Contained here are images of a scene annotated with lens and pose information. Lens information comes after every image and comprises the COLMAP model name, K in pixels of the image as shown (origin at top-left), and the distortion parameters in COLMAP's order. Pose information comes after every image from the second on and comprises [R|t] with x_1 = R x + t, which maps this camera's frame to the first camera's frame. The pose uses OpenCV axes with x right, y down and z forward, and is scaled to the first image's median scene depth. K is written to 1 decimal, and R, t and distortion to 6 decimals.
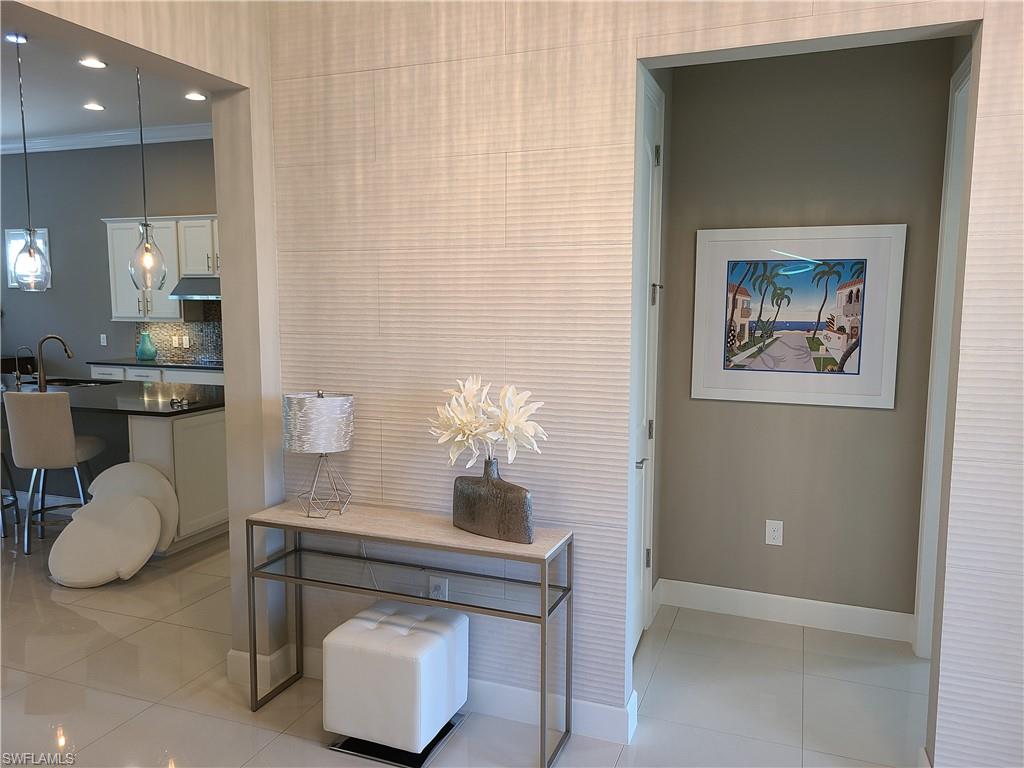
lens RADIAL K [[775.3, 0, 511.0], [0, 775.3, 382.2], [0, 0, 1]] dist [0.039685, -0.019160]
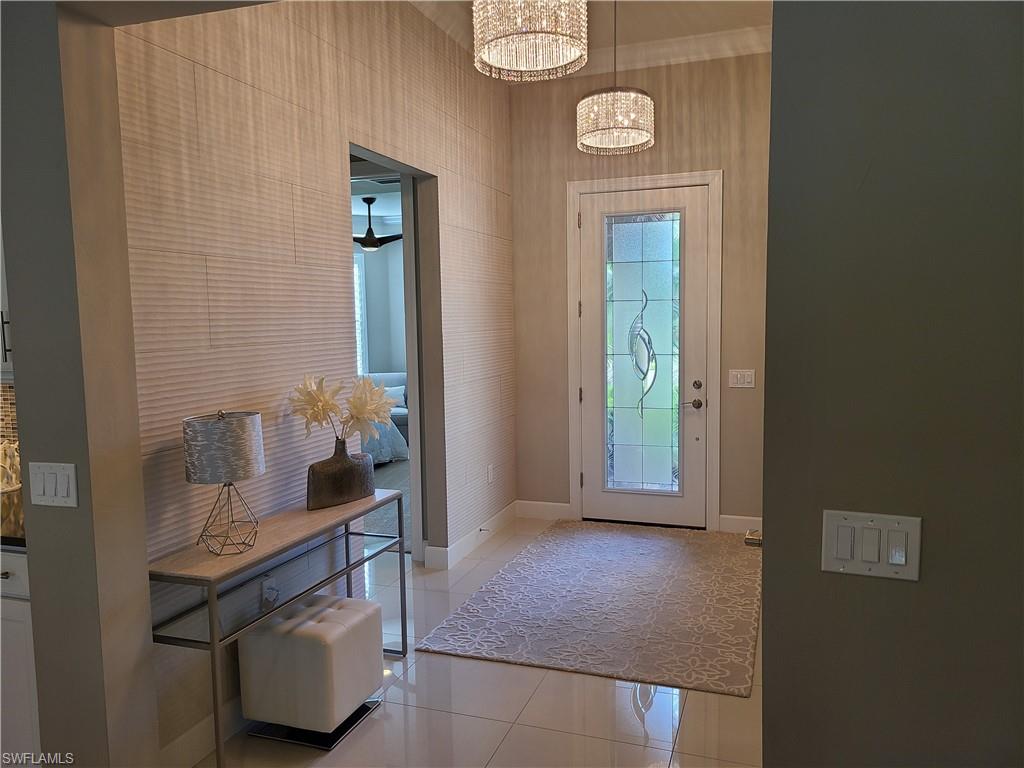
lens RADIAL K [[775.3, 0, 512.5], [0, 775.3, 386.9], [0, 0, 1]] dist [0.039685, -0.019160]
pose [[-0.041186, -0.091429, 0.994960, -1.154378], [0.130239, 0.986817, 0.096072, -0.059028], [-0.990627, 0.133539, -0.028735, 0.705050]]
